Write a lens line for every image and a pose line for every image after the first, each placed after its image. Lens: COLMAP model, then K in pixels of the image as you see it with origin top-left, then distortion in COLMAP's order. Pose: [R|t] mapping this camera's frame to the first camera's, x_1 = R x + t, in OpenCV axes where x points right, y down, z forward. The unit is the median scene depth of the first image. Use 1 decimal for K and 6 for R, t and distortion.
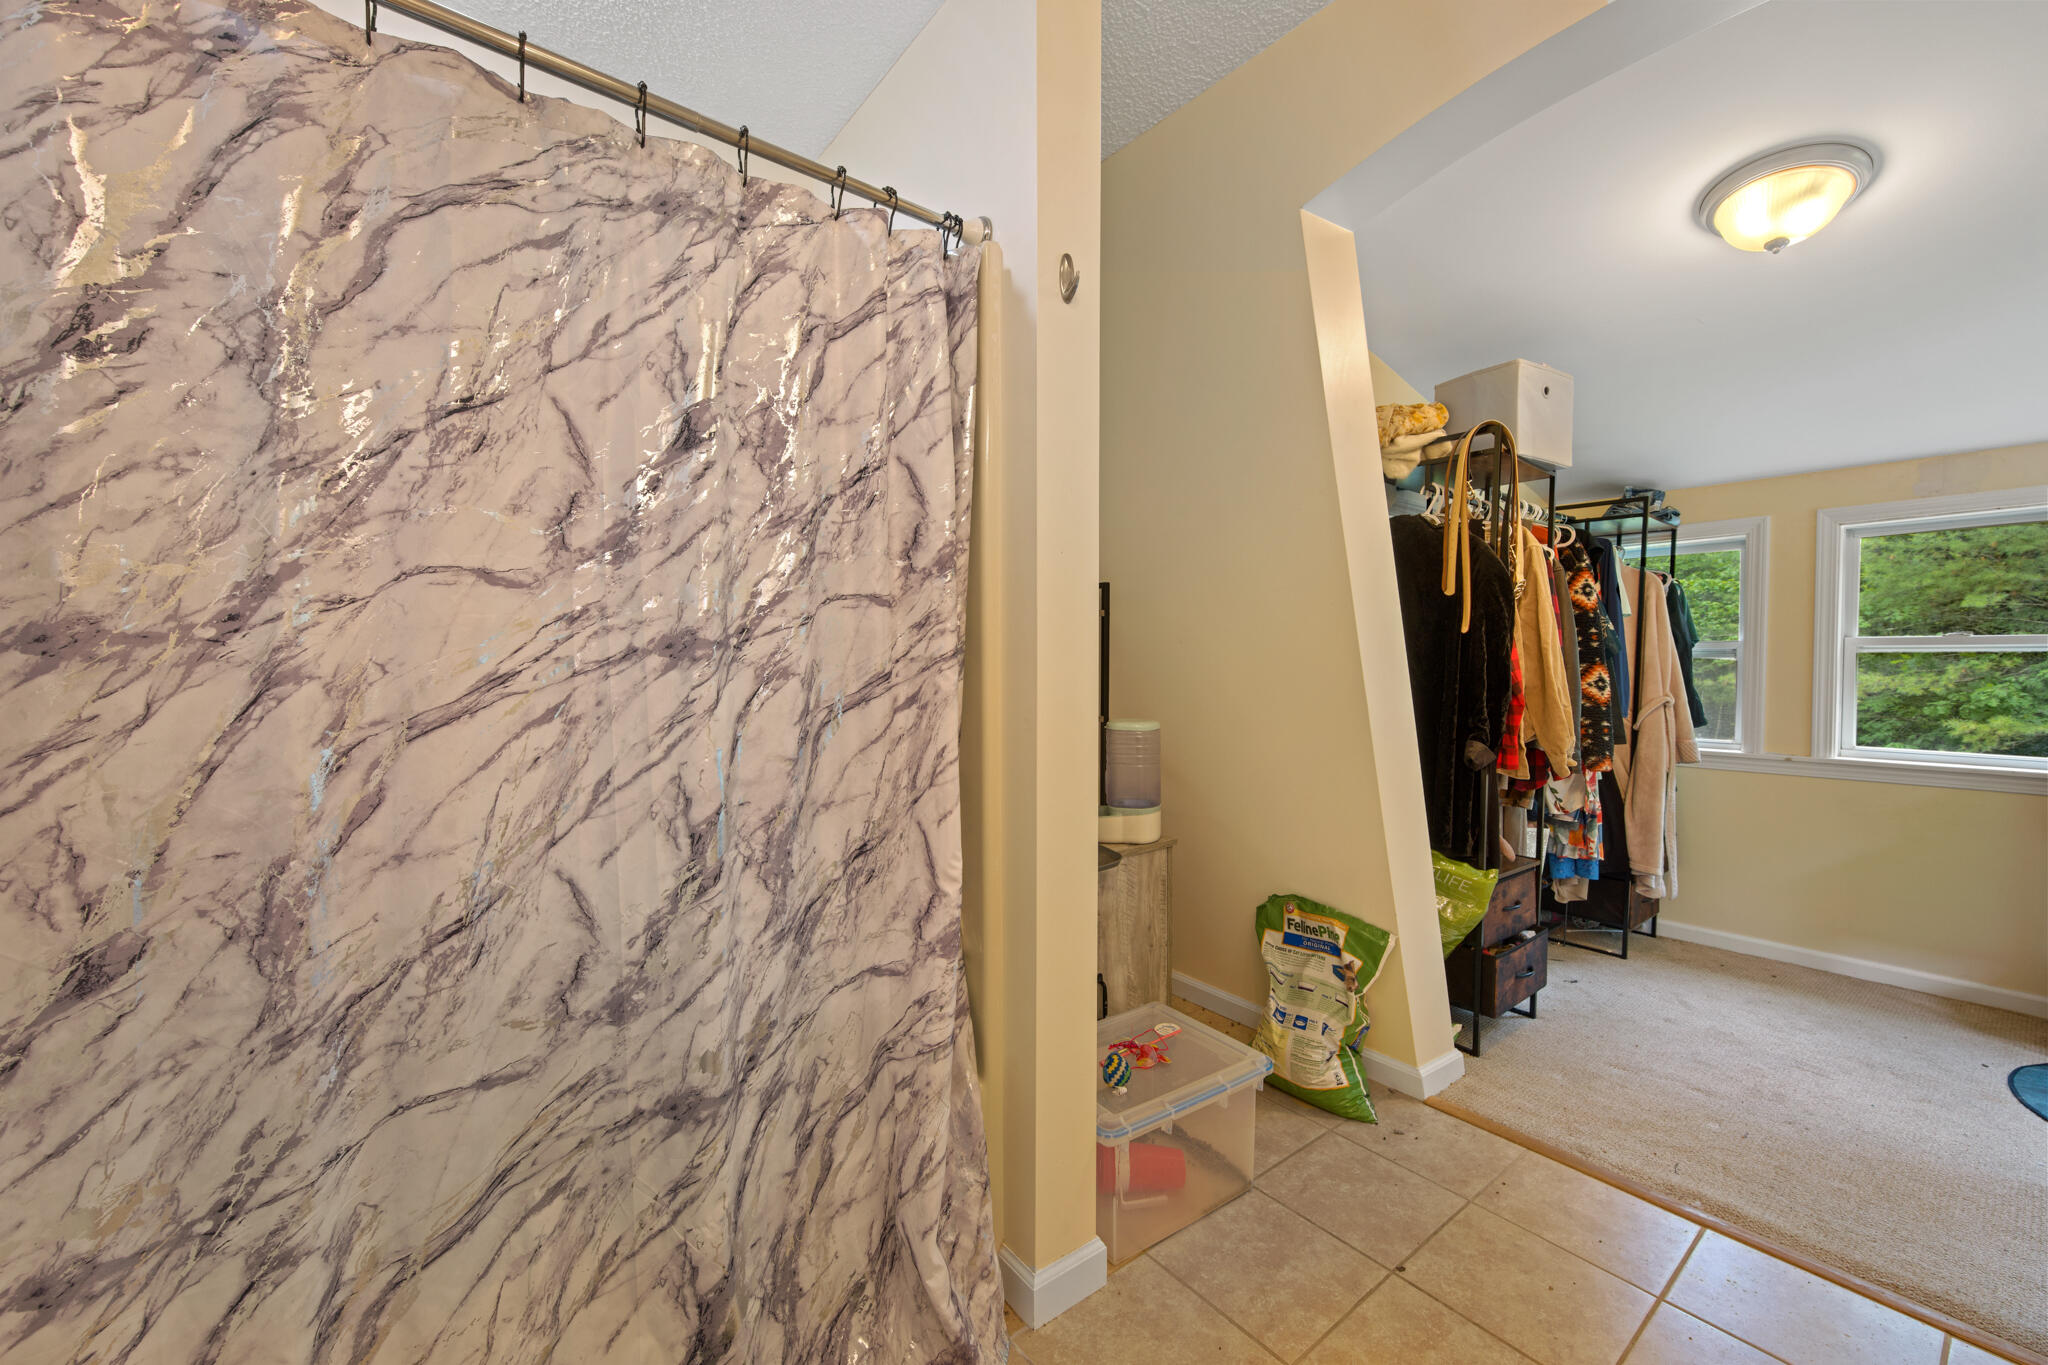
lens RADIAL K [[827.4, 0, 1000.3], [0, 827.4, 679.2], [0, 0, 1]] dist [-0.003098, 0.000036]
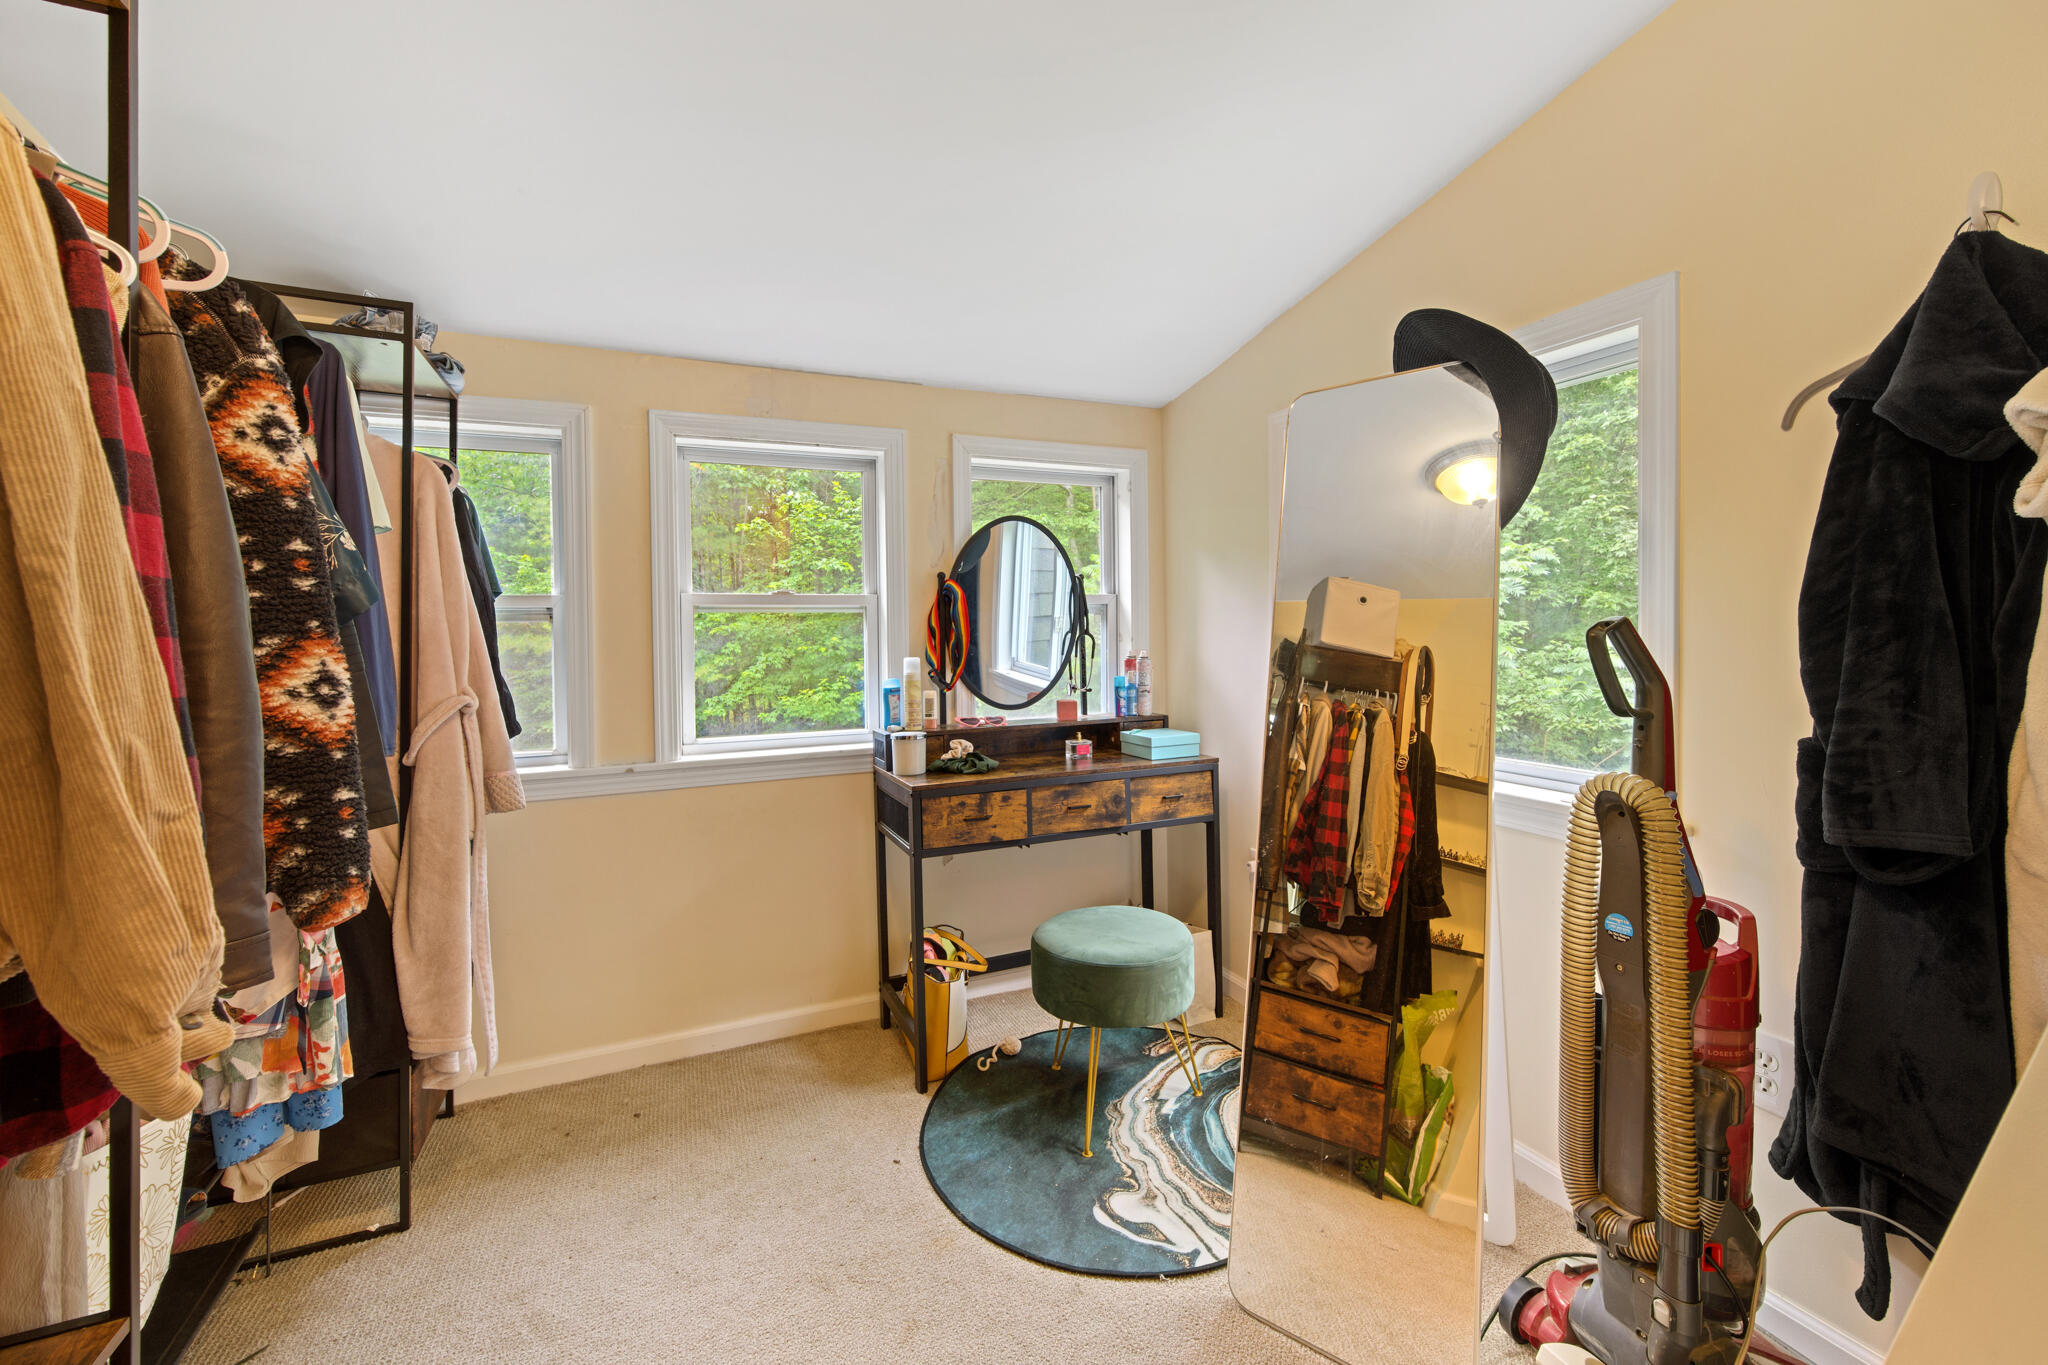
lens RADIAL K [[827.4, 0, 1039.9], [0, 827.4, 635.9], [0, 0, 1]] dist [-0.003098, 0.000036]
pose [[0.231050, -0.019773, 0.972741, 0.397267], [0.033469, 0.999363, 0.012365, -0.011471], [-0.972366, 0.029700, 0.231564, 0.542294]]
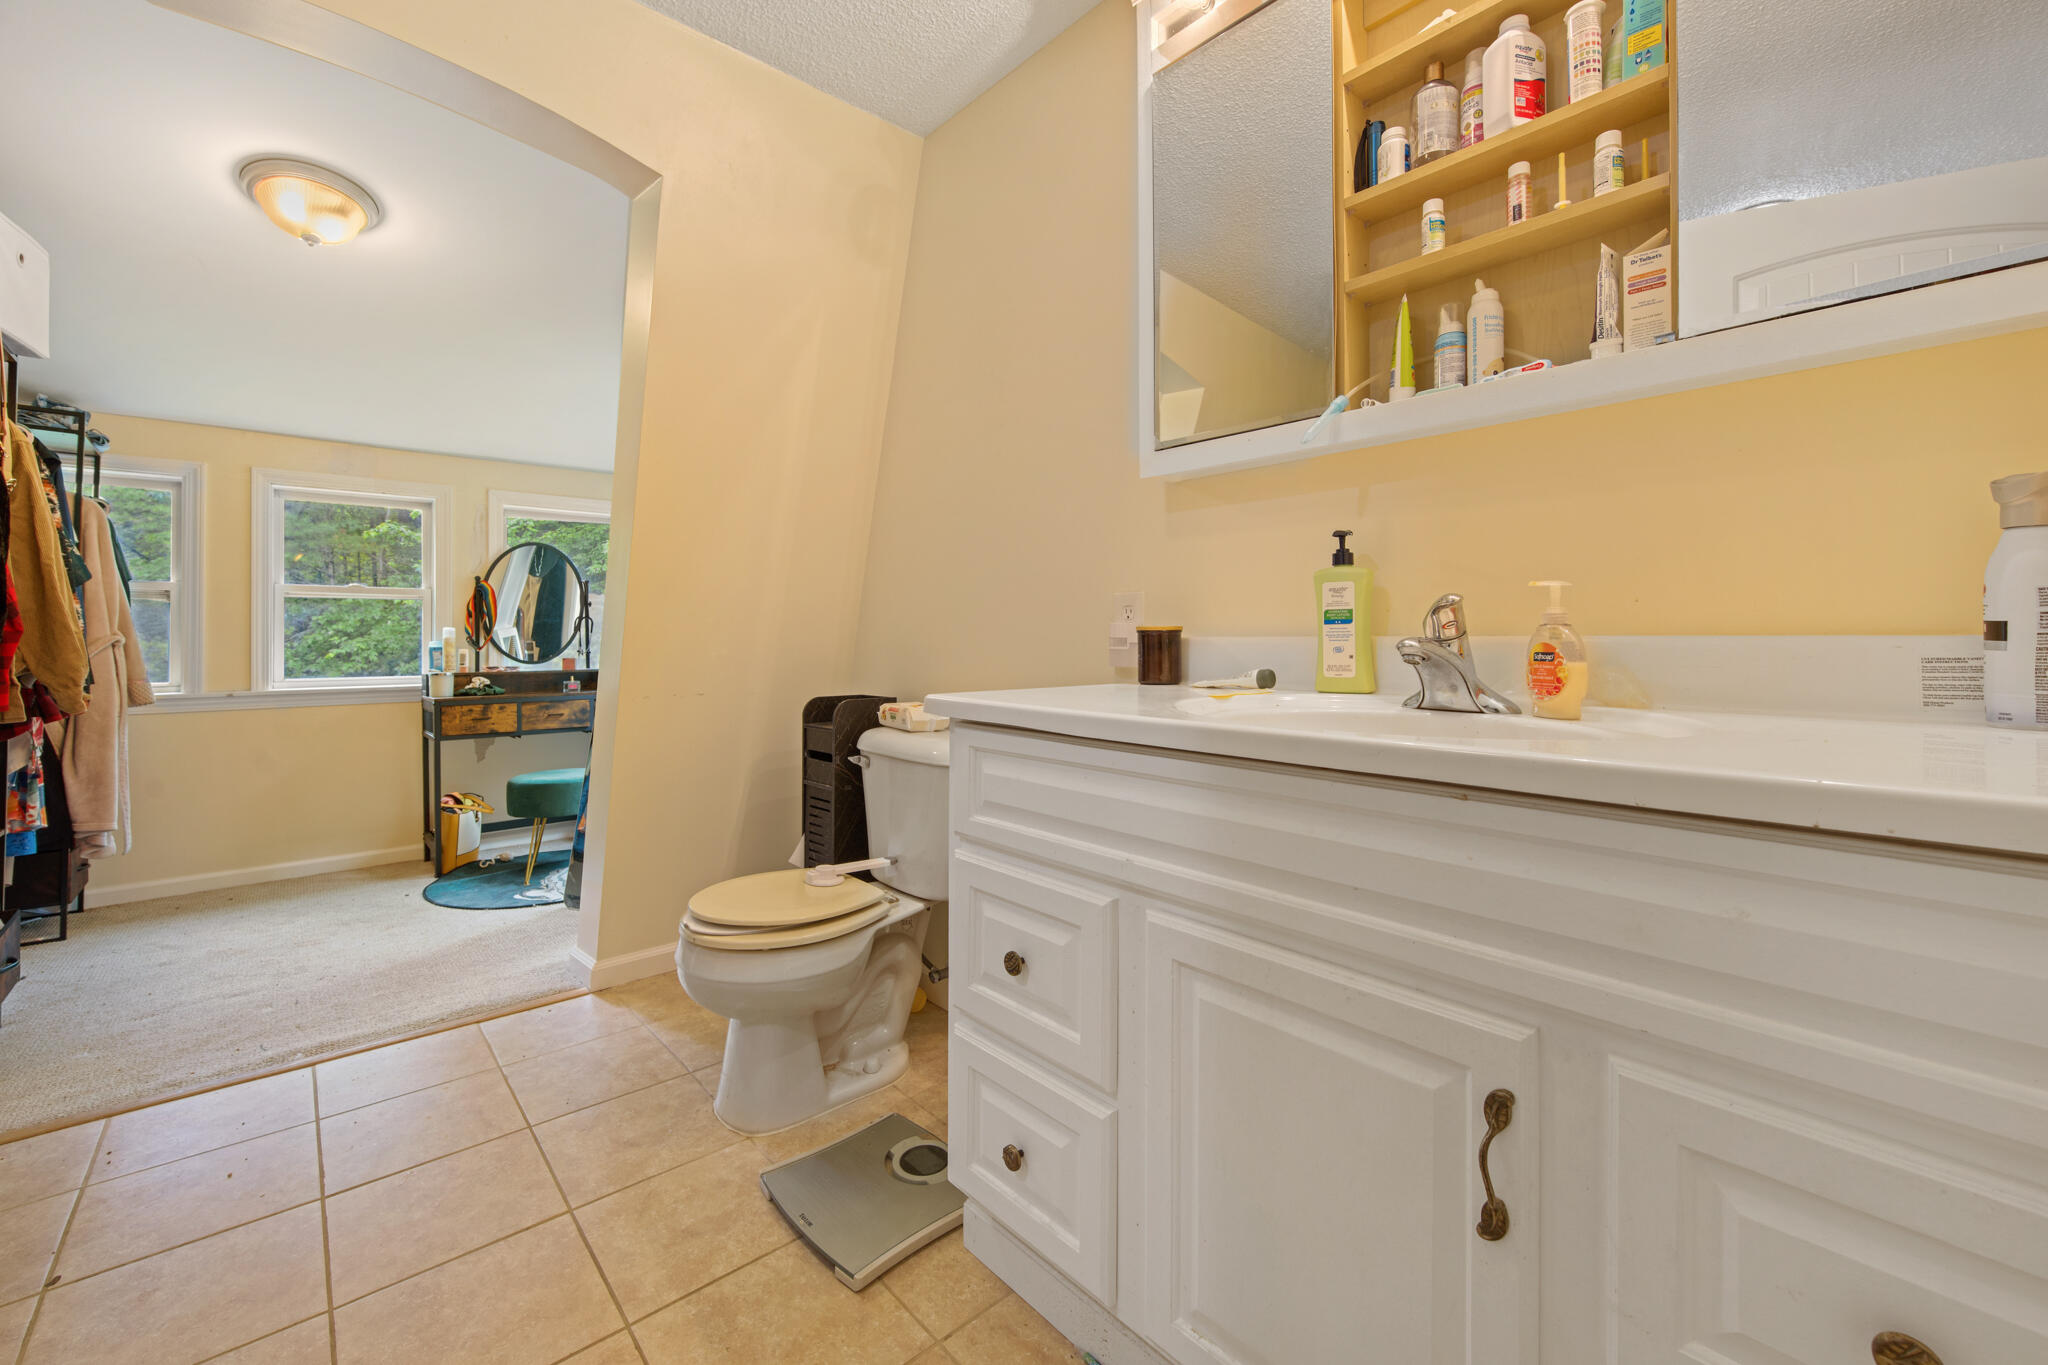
lens RADIAL K [[827.4, 0, 1036.9], [0, 827.4, 631.2], [0, 0, 1]] dist [-0.003098, 0.000036]
pose [[-0.072201, 0.002494, 0.997387, -0.203370], [0.025804, 0.999667, -0.000632, 0.044272], [-0.997056, 0.025691, -0.072241, 0.030674]]
